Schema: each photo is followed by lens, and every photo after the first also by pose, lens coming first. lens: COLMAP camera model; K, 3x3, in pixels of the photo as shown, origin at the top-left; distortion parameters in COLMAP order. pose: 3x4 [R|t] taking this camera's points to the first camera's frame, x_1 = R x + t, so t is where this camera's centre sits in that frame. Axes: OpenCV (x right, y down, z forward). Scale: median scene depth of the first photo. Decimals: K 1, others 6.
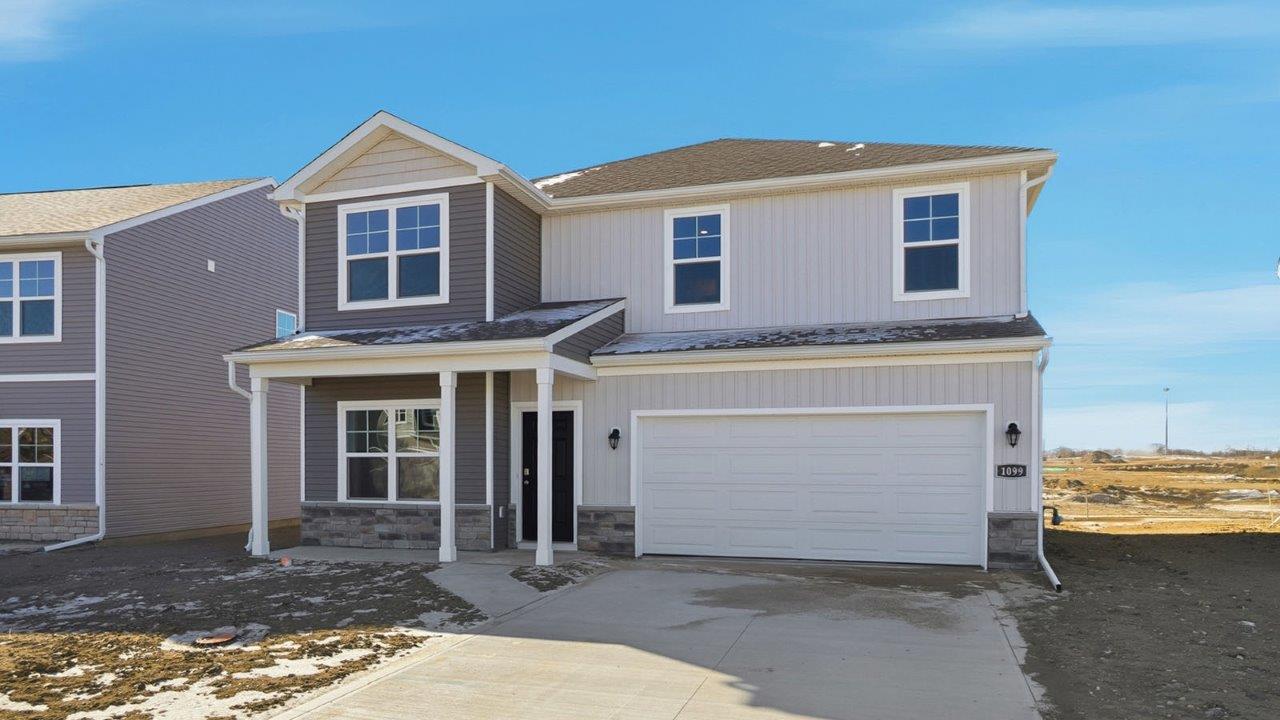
lens RADIAL K [[871.6, 0, 638.2], [0, 871.6, 465.0], [0, 0, 1]] dist [-0.020065, 0.000759]
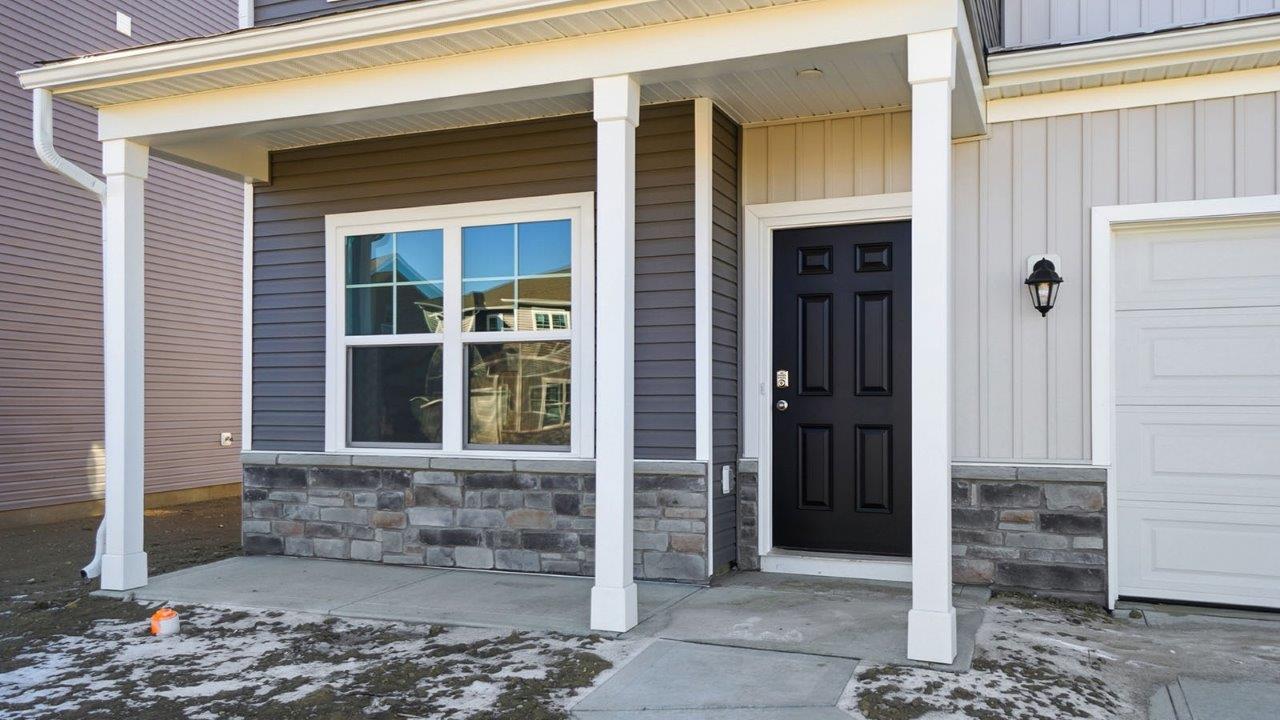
lens RADIAL K [[1009.5, 0, 637.8], [0, 1009.5, 389.1], [0, 0, 1]] dist [0.033217, 0.000268]
pose [[0.996208, -0.002464, -0.086965, -0.158409], [0.000875, 0.999832, -0.018309, 0.021687], [0.086995, 0.018163, 0.996043, 0.546845]]
